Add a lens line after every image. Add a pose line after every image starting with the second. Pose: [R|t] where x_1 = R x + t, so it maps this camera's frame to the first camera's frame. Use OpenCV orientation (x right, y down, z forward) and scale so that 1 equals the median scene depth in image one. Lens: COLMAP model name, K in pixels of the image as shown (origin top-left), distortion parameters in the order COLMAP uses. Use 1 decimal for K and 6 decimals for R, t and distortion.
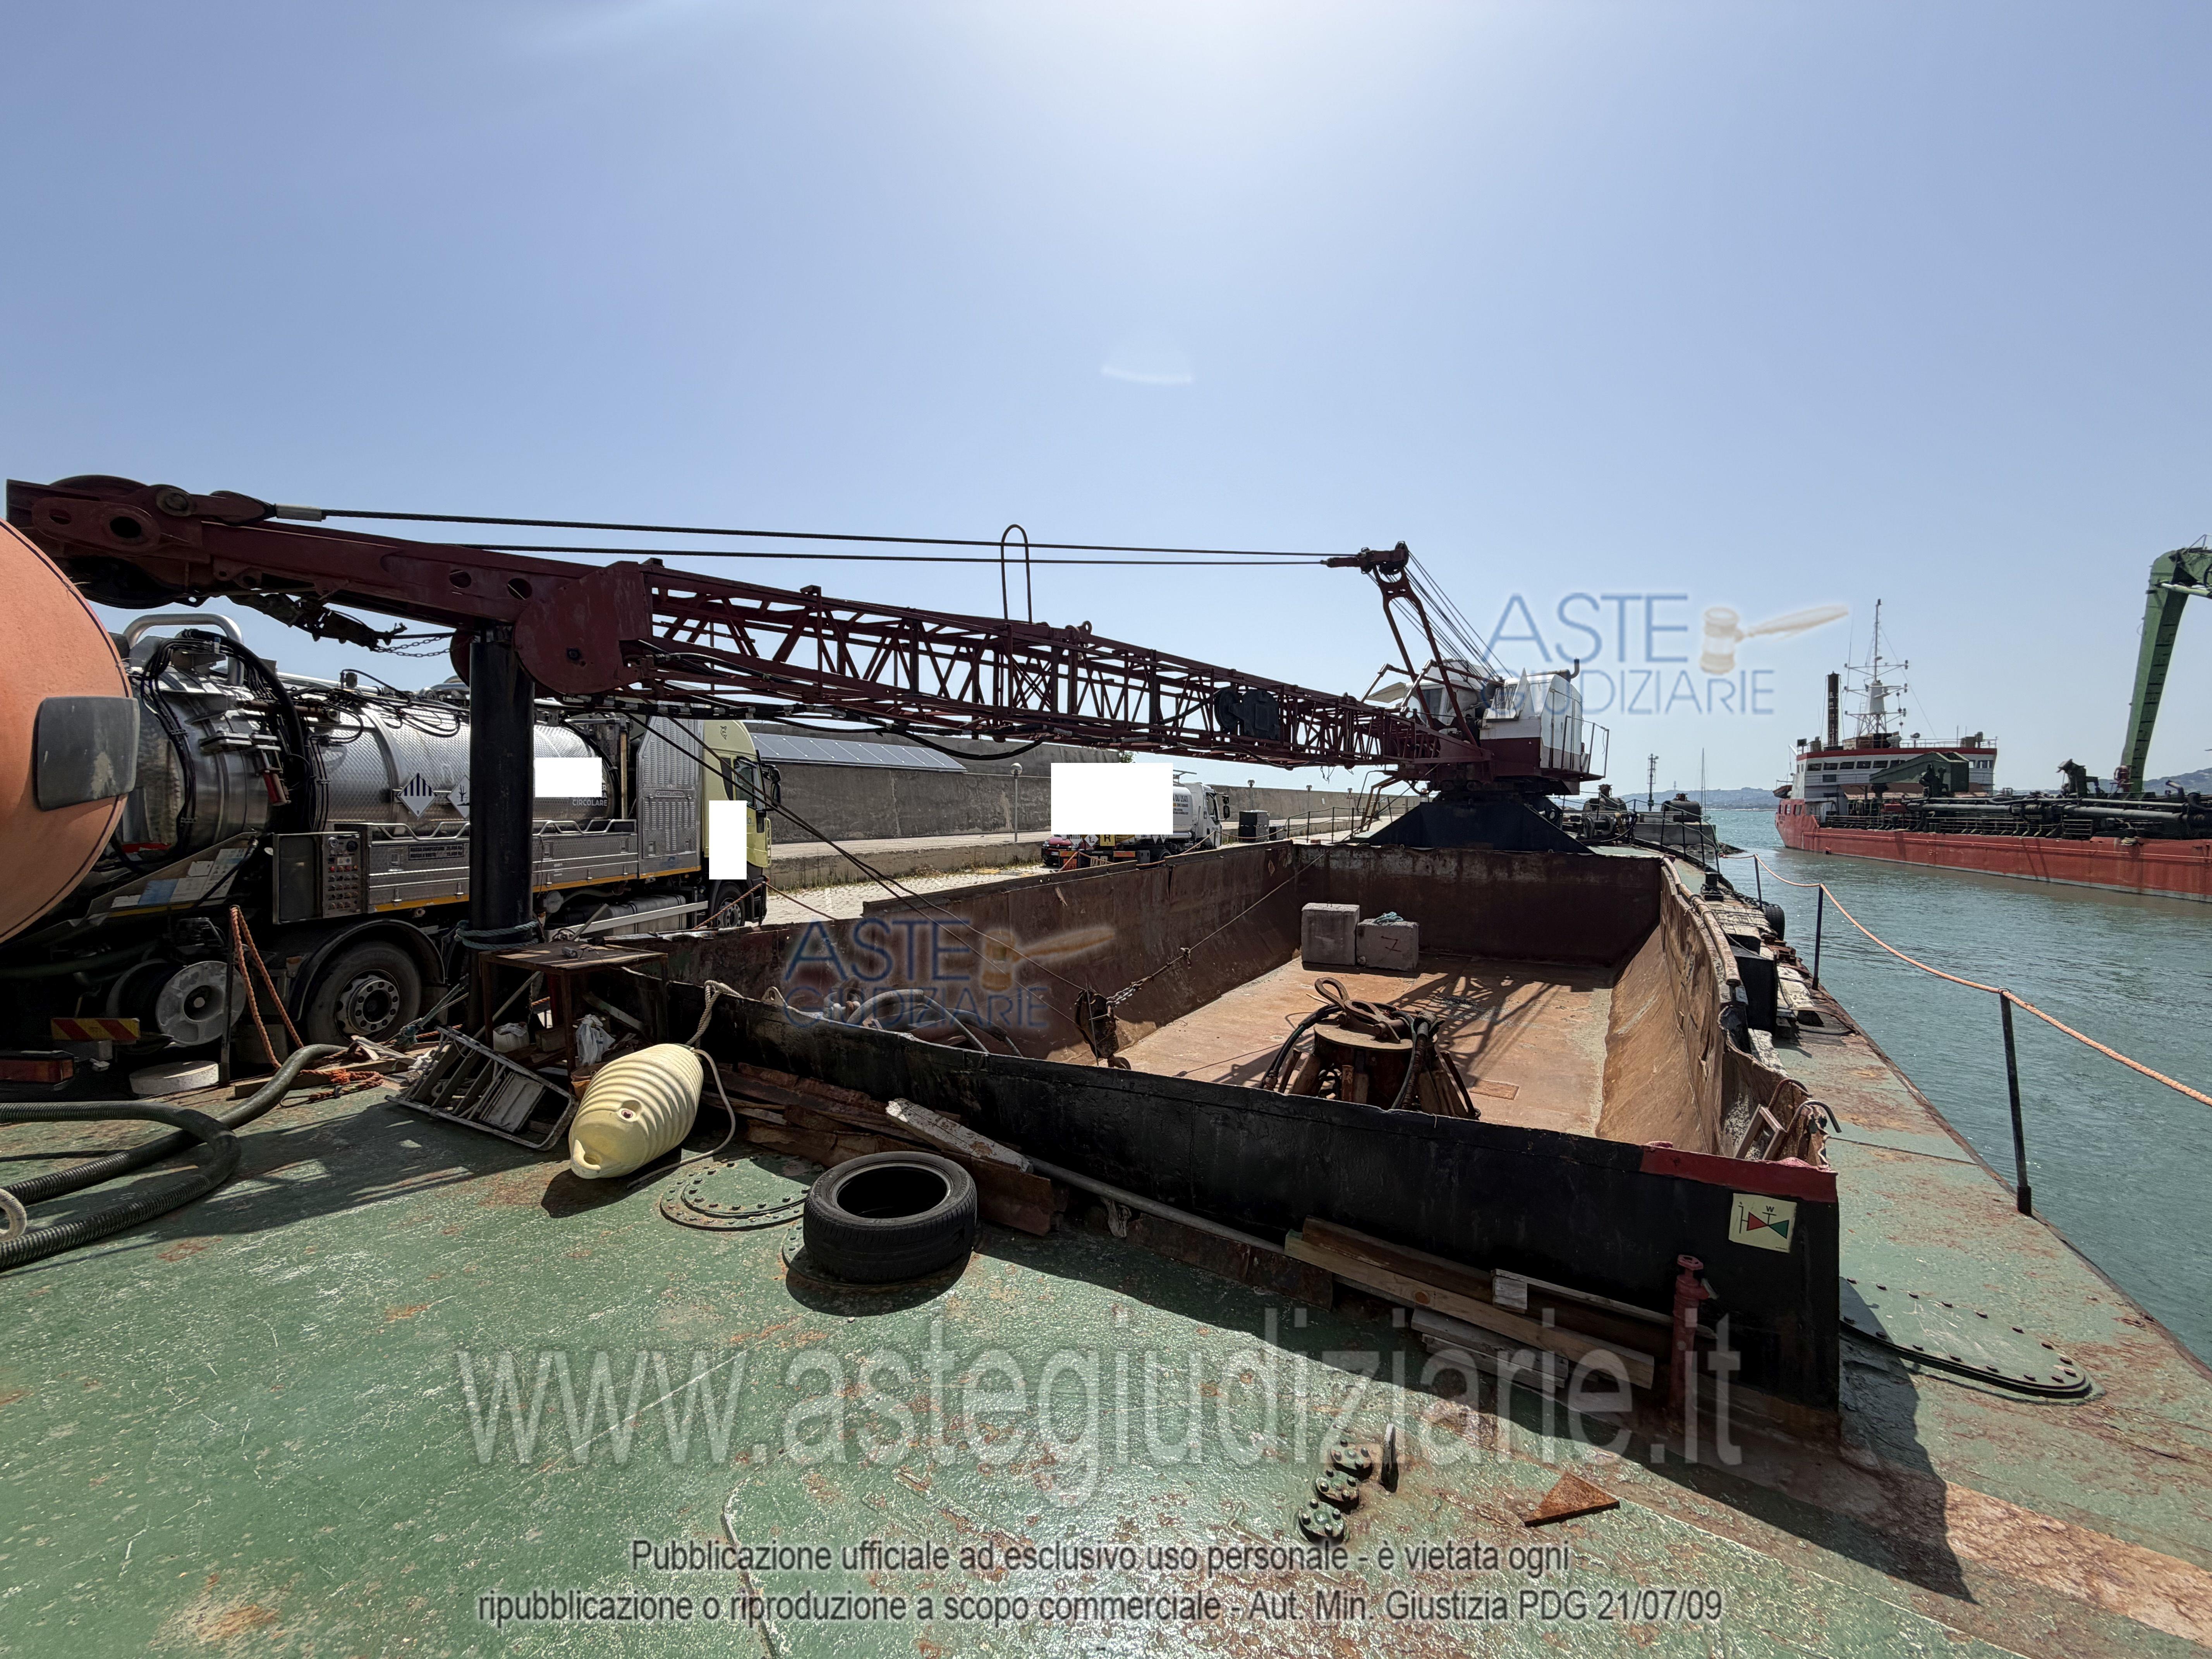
lens RADIAL K [[896.7, 0, 1097.2], [0, 896.7, 822.6], [0, 0, 1]] dist [-0.000665, 0.000596]
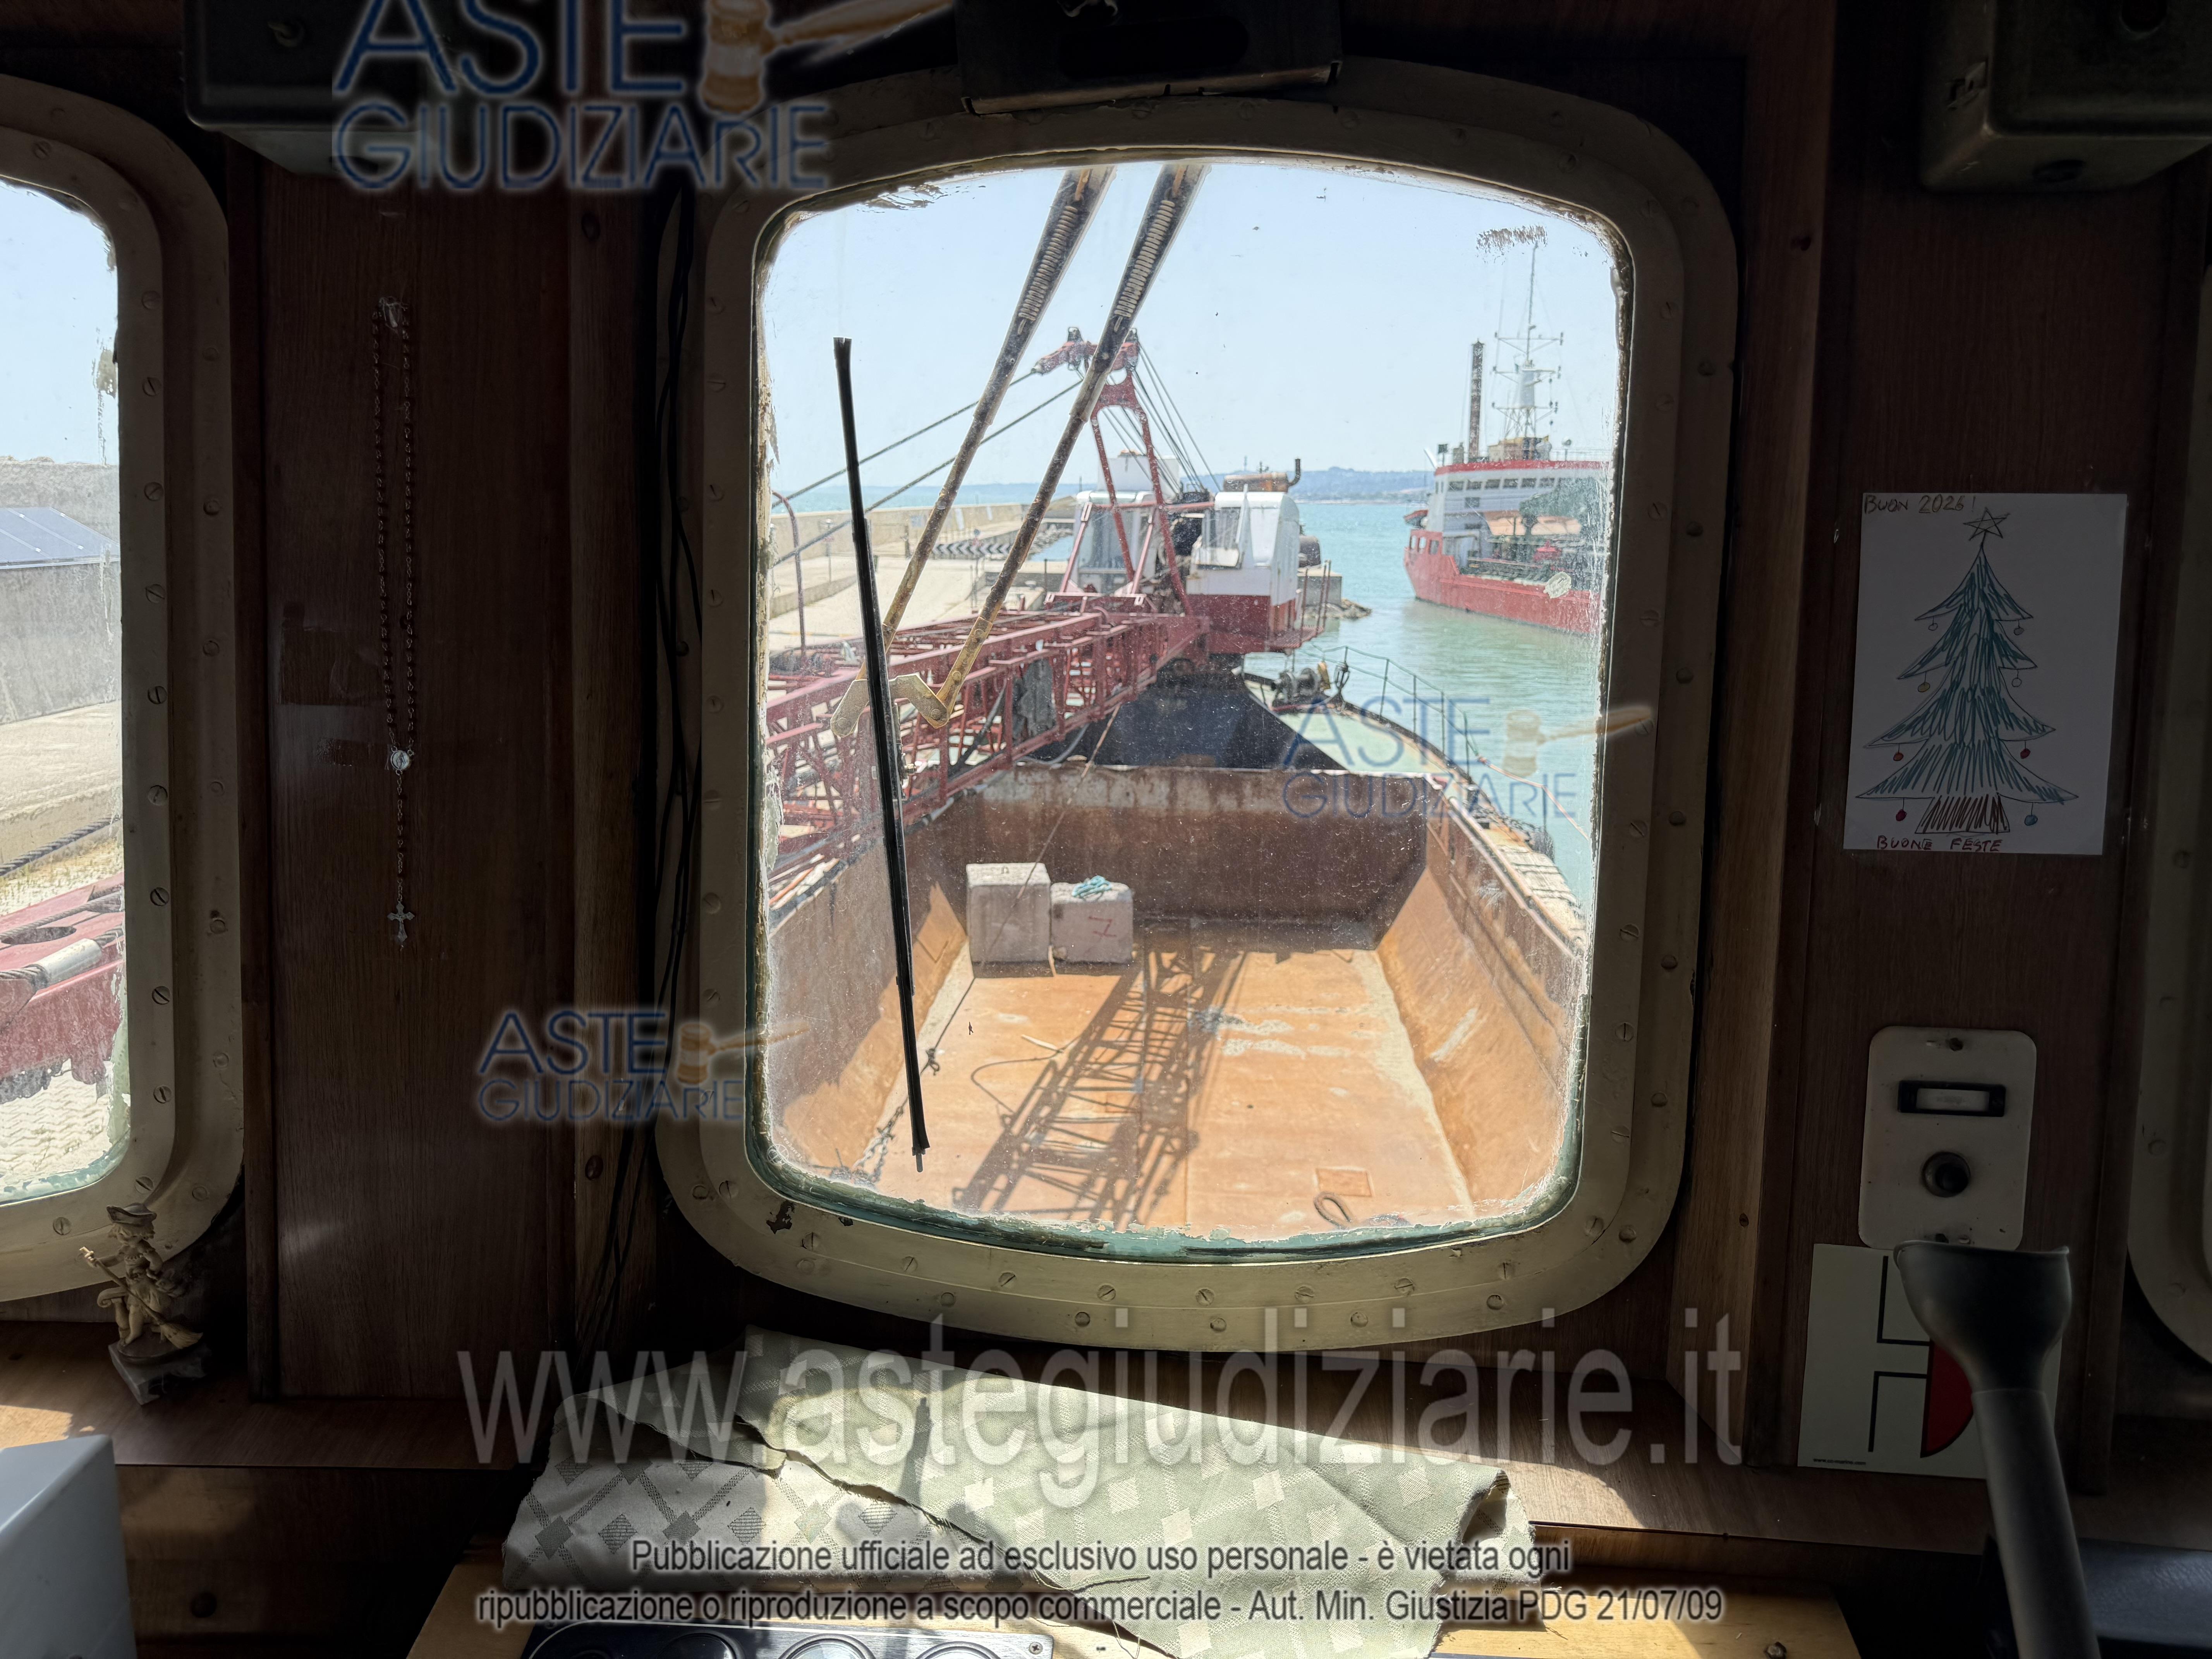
lens RADIAL K [[1566.2, 0, 1096.6], [0, 1566.2, 833.3], [0, 0, 1]] dist [0.071181, -0.005197]
pose [[0.886870, -0.097925, 0.451521, -0.214292], [0.009657, 0.980996, 0.193788, -0.171409], [-0.461917, -0.167504, 0.870962, -0.025870]]
